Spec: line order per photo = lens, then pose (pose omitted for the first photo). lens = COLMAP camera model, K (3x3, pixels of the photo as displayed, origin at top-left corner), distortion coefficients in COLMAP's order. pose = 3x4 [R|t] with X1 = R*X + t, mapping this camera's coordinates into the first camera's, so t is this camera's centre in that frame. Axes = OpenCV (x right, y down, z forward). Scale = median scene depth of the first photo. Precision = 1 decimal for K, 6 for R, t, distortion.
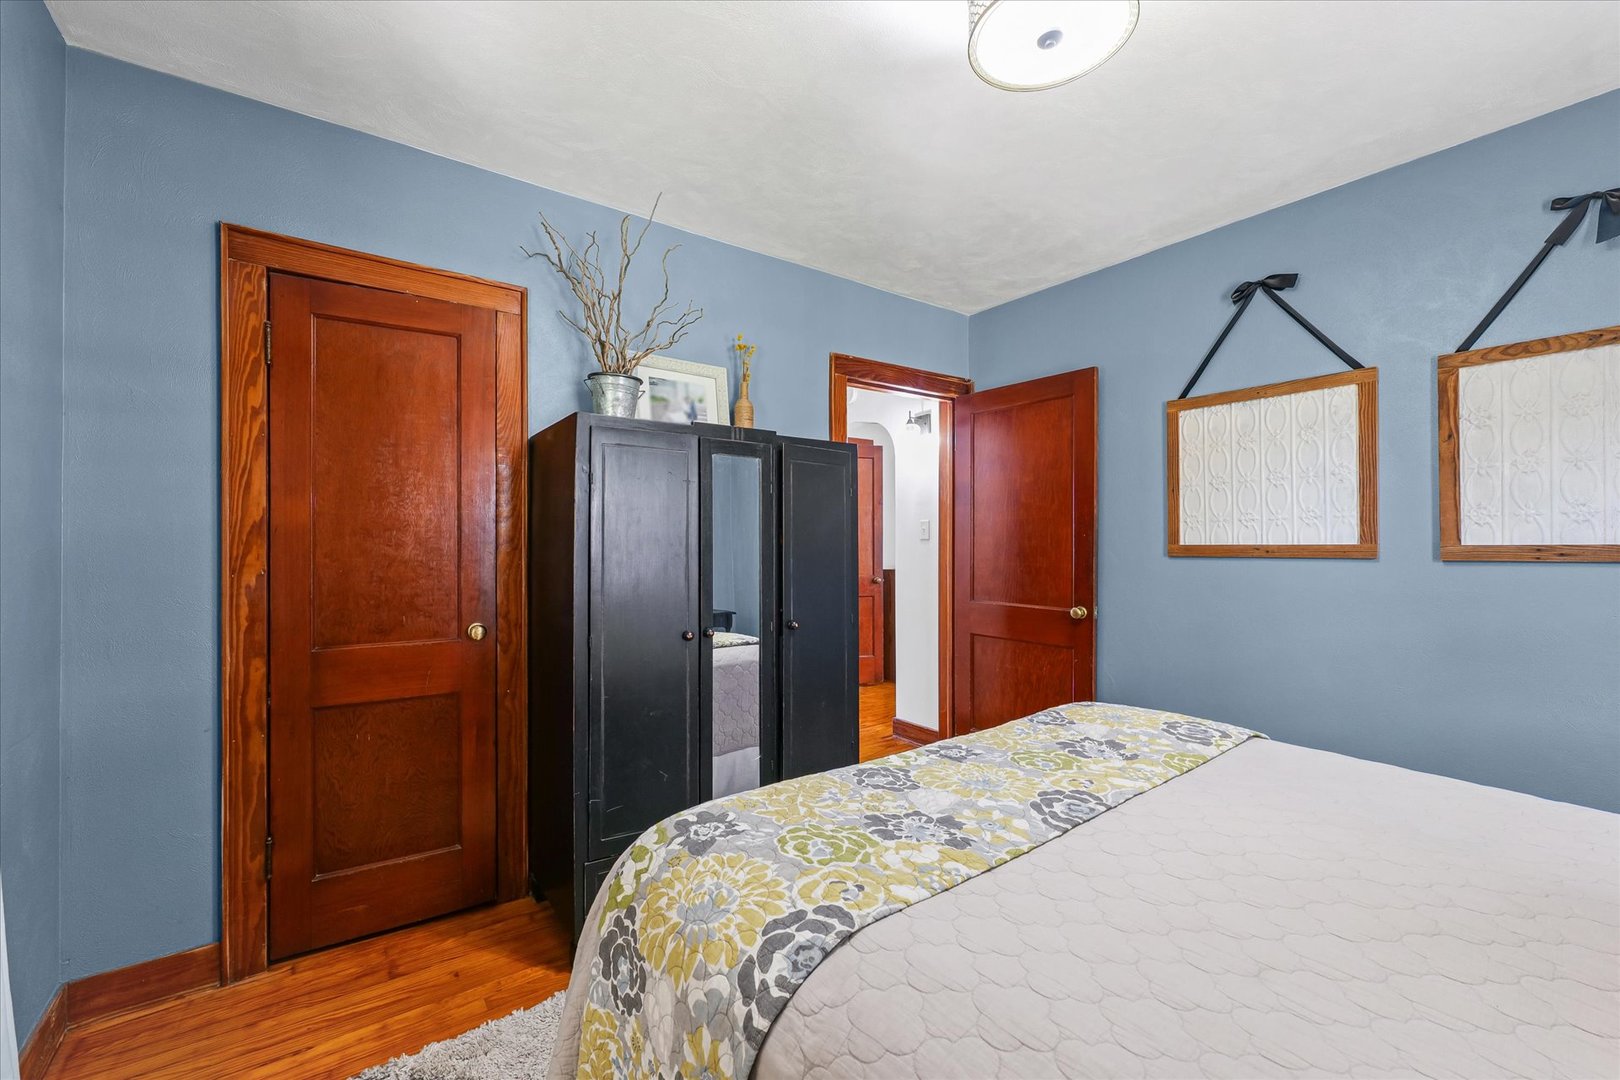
lens RADIAL K [[655.4, 0, 808.1], [0, 655.4, 542.5], [0, 0, 1]] dist [-0.000600, -0.000025]
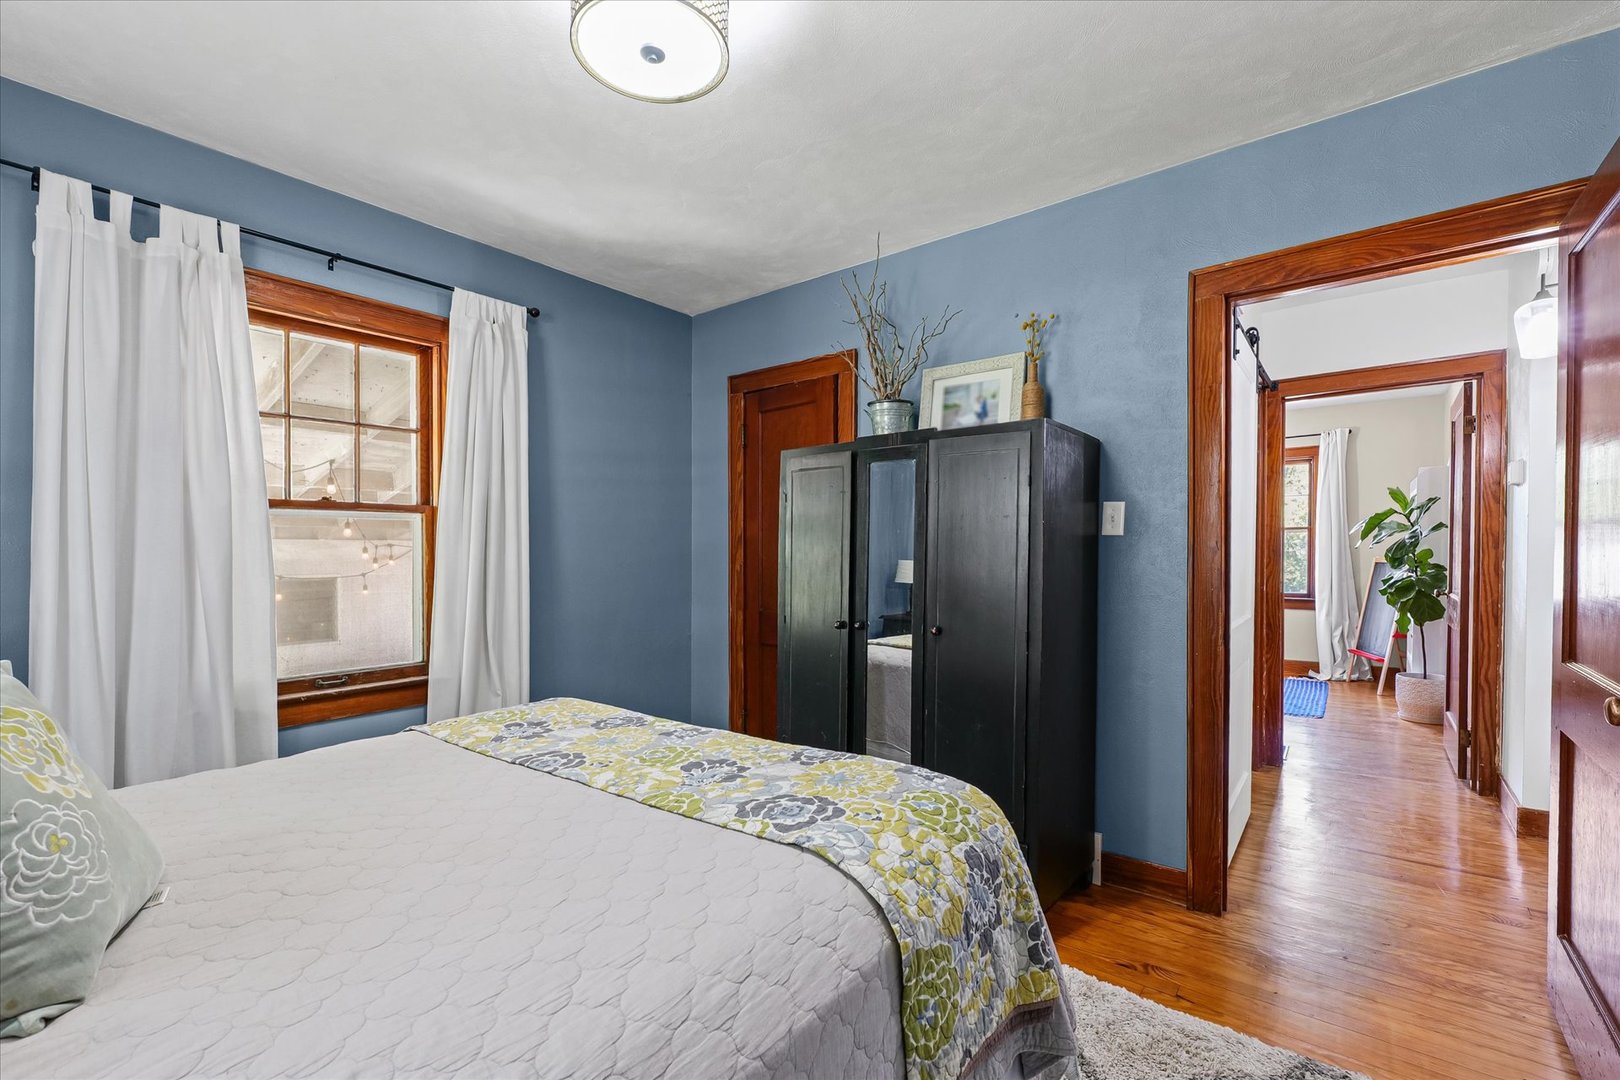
lens RADIAL K [[684.3, 0, 806.0], [0, 684.3, 551.8], [0, 0, 1]] dist [0.000037, 0.000013]
pose [[0.281447, 0.001866, -0.959575, 1.028193], [0.006014, 0.999975, 0.003709, 0.008320], [0.959558, -0.006815, 0.281429, 0.646338]]
